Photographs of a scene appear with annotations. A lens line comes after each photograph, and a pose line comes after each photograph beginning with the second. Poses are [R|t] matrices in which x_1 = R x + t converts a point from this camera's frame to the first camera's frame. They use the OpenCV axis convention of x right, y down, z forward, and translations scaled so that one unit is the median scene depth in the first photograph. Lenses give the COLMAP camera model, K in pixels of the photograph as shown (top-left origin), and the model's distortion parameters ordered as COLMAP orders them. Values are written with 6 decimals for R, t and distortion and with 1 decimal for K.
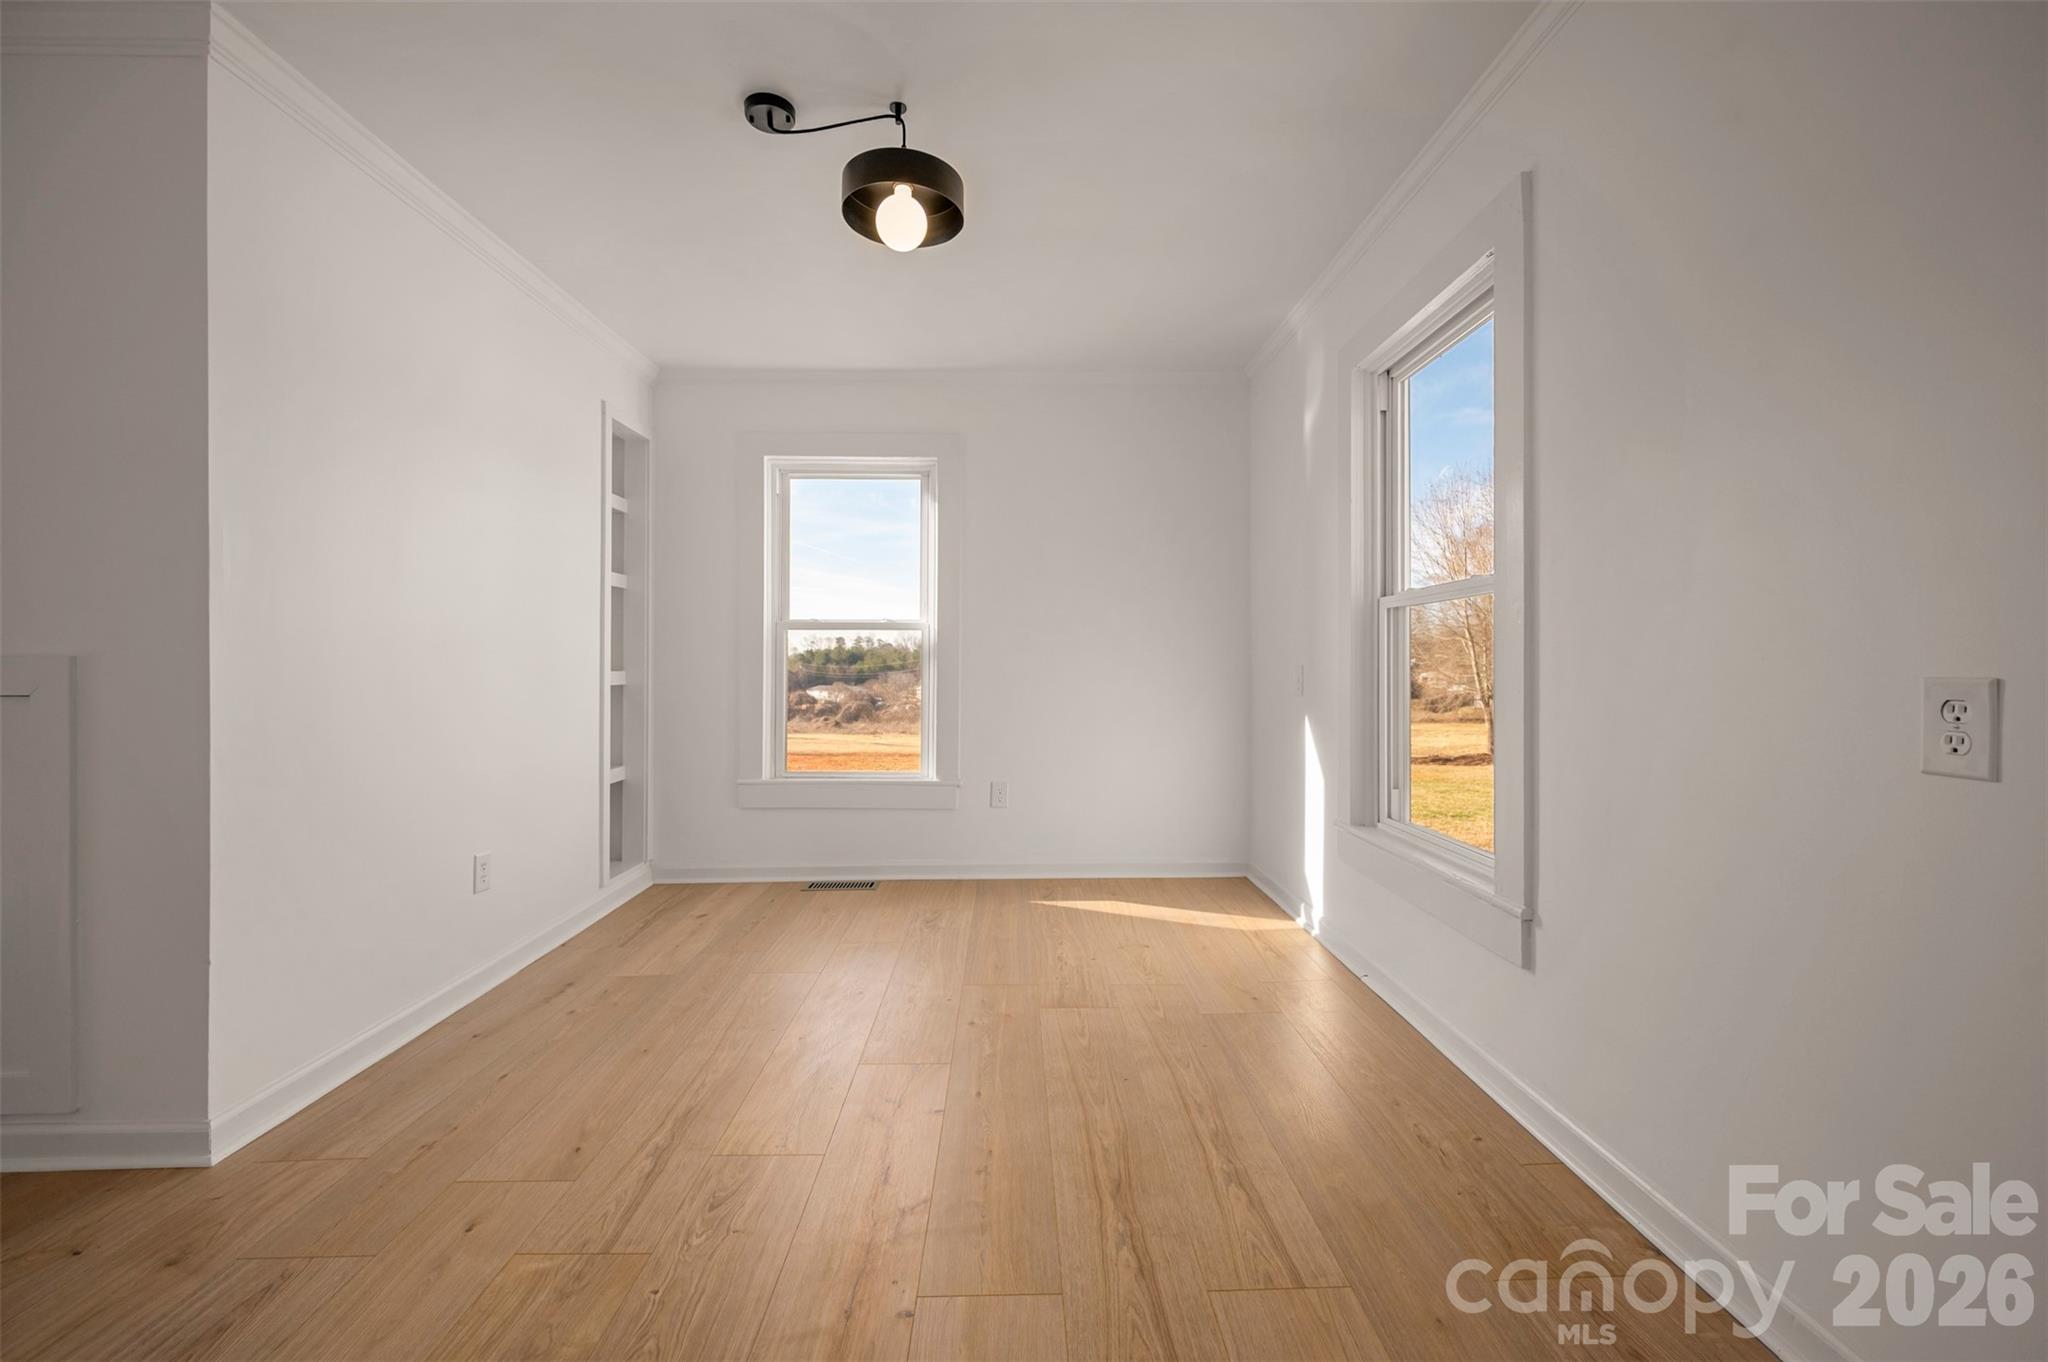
lens RADIAL K [[820.2, 0, 1031.7], [0, 820.2, 669.0], [0, 0, 1]] dist [-0.000593, -0.000029]
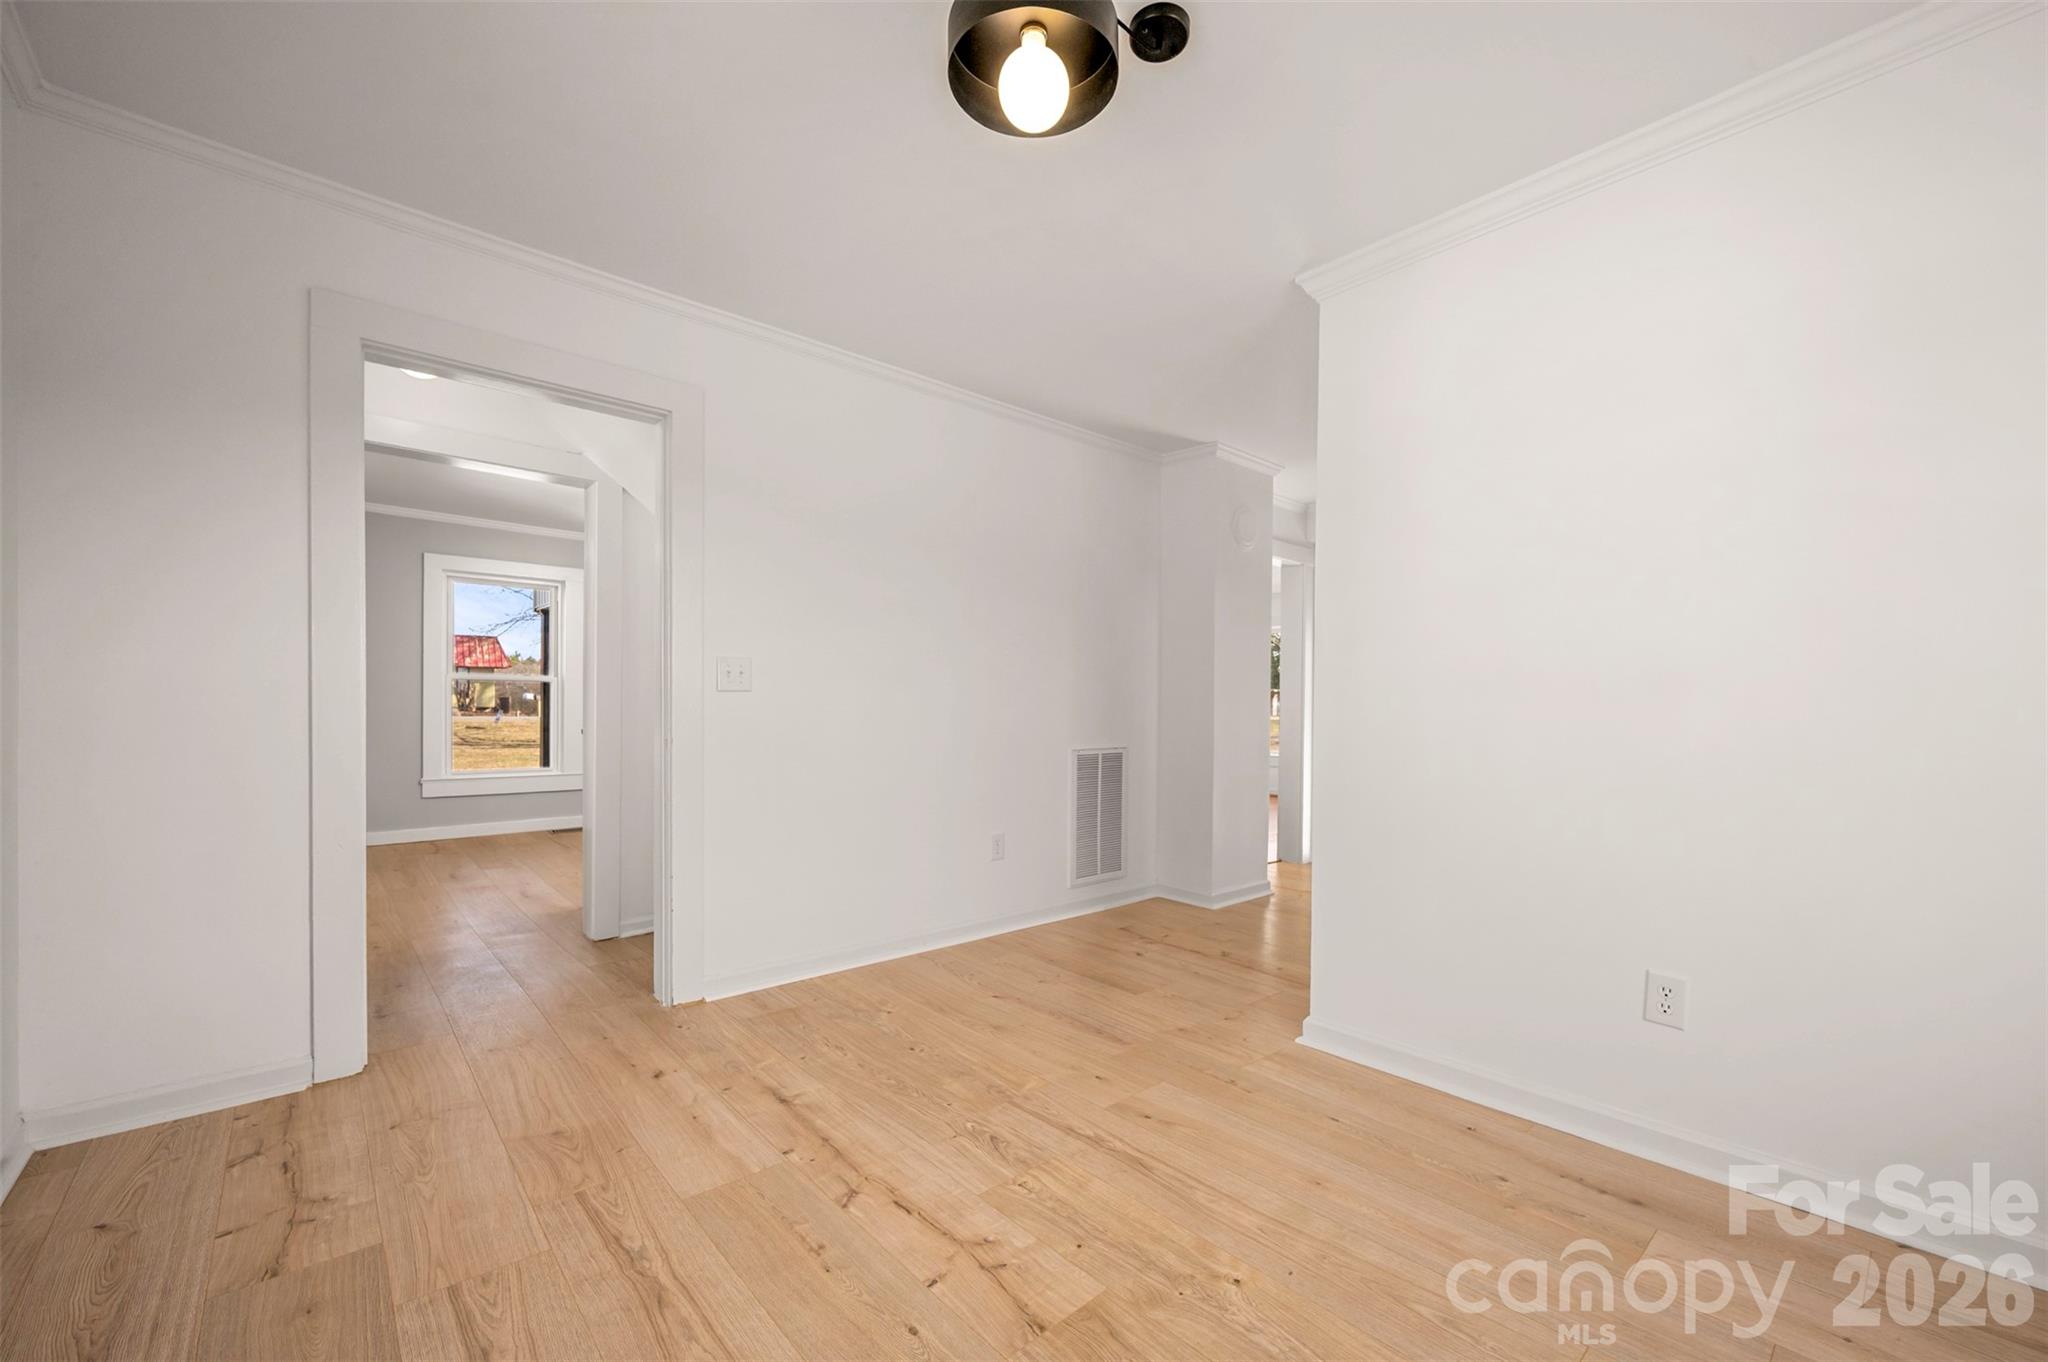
lens RADIAL K [[820.2, 0, 1037.8], [0, 820.2, 700.0], [0, 0, 1]] dist [-0.000593, -0.000029]
pose [[-0.759271, -0.009919, -0.650699, 0.377358], [-0.010077, 0.999943, -0.003484, -0.017491], [0.650696, 0.003912, -0.759328, 1.929553]]
